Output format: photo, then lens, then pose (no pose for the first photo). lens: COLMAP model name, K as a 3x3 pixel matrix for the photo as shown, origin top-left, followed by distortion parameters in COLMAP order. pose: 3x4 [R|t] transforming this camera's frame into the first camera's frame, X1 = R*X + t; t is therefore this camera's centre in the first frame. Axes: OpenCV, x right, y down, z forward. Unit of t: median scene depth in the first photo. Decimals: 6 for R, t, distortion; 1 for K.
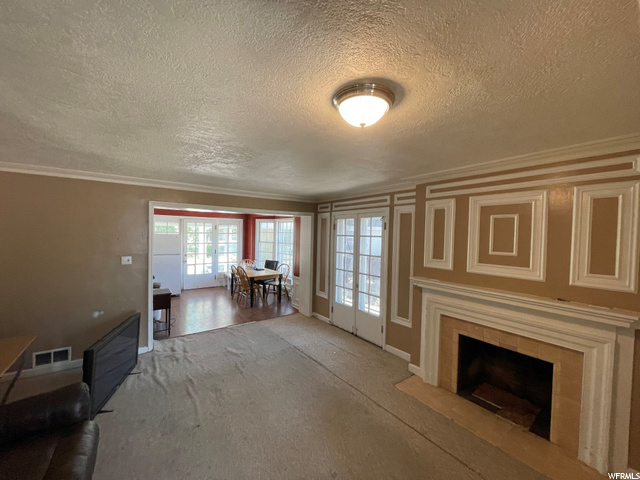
lens RADIAL K [[258.9, 0, 316.0], [0, 258.9, 239.9], [0, 0, 1]] dist [-0.003008, -0.000615]
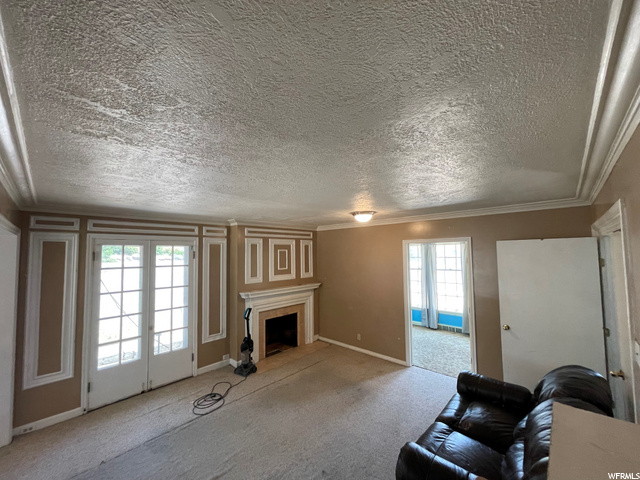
lens RADIAL K [[258.9, 0, 316.7], [0, 258.9, 240.1], [0, 0, 1]] dist [-0.003008, -0.000615]
pose [[-0.183659, 0.034059, 0.982400, -0.889548], [0.033968, 0.999023, -0.028285, -0.070742], [-0.982403, 0.028175, -0.184636, 0.740267]]
